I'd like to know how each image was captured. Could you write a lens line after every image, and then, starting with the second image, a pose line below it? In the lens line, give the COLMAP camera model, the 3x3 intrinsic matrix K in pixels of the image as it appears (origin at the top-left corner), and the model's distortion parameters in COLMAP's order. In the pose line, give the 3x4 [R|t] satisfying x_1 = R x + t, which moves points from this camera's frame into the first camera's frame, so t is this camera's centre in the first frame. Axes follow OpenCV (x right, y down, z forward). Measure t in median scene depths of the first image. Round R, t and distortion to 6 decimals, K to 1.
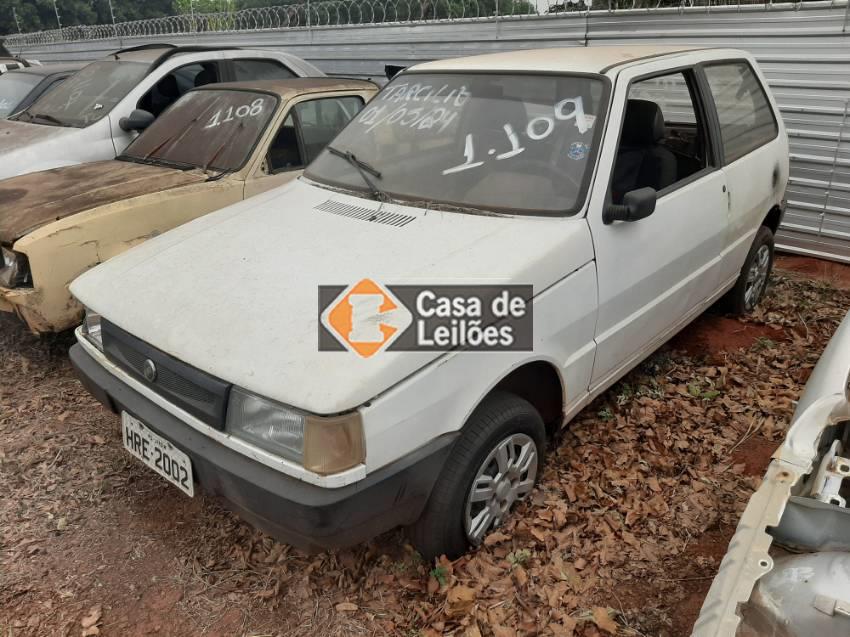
lens RADIAL K [[737.9, 0, 408.8], [0, 737.9, 319.4], [0, 0, 1]] dist [0.004652, -0.015878]
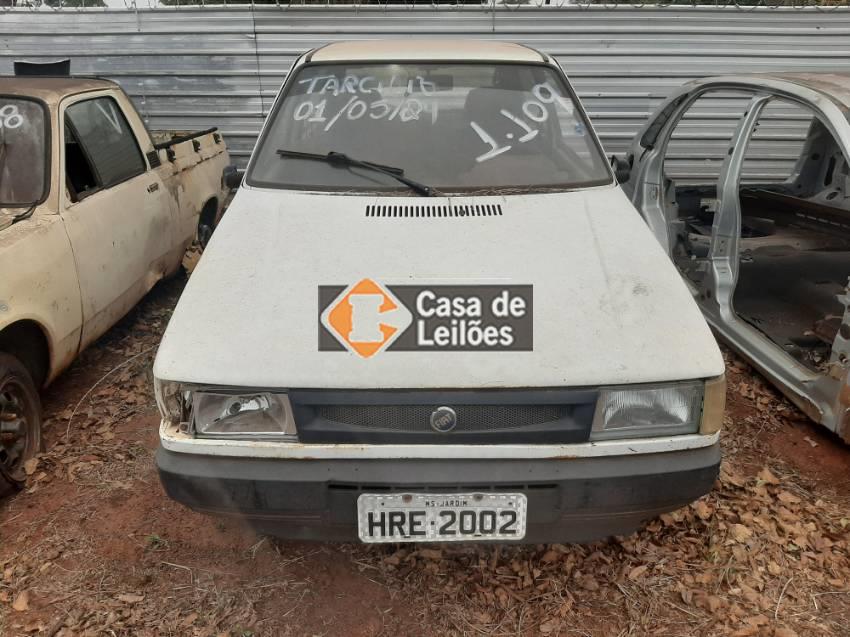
lens RADIAL K [[737.9, 0, 408.8], [0, 737.9, 319.4], [0, 0, 1]] dist [0.004652, -0.015878]
pose [[0.704783, -0.242260, 0.666776, -0.762107], [0.241132, 0.965732, 0.096003, -0.109454], [-0.667185, 0.093119, 0.739049, 0.336931]]
